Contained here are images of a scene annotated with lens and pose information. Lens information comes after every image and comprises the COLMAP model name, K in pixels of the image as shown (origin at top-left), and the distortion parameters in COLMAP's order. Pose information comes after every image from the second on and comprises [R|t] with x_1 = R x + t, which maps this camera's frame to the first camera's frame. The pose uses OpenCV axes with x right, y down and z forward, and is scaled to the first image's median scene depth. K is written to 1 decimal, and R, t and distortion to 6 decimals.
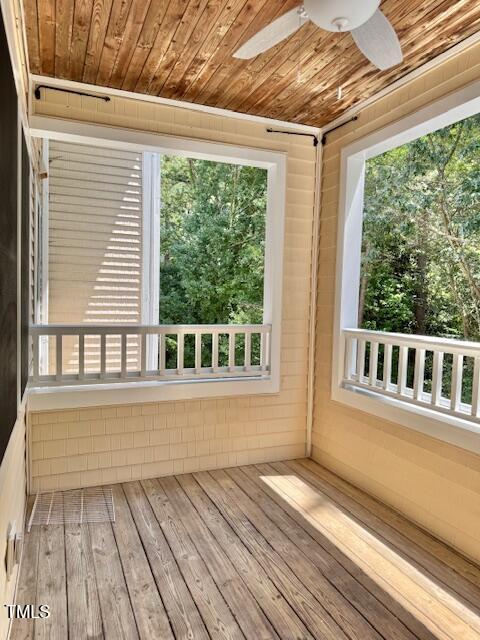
lens RADIAL K [[453.0, 0, 239.9], [0, 453.0, 322.2], [0, 0, 1]] dist [0.024435, -0.025160]
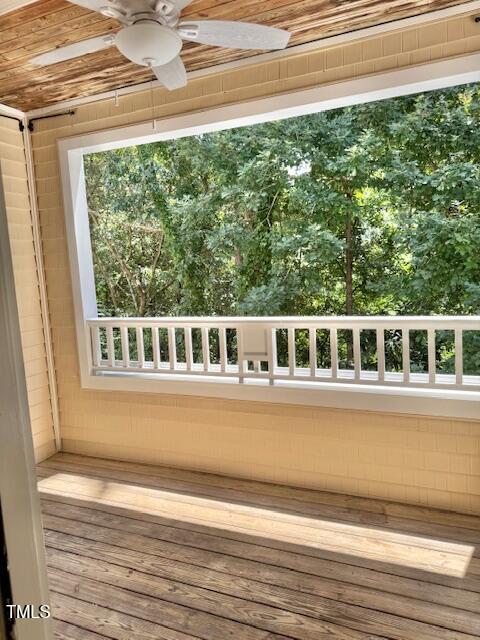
lens RADIAL K [[453.0, 0, 237.6], [0, 453.0, 317.9], [0, 0, 1]] dist [0.024435, -0.025160]
pose [[0.718239, -0.143638, 0.680809, -0.265191], [0.109935, 0.989596, 0.092807, -0.053600], [-0.687057, 0.008188, 0.726557, 0.011968]]
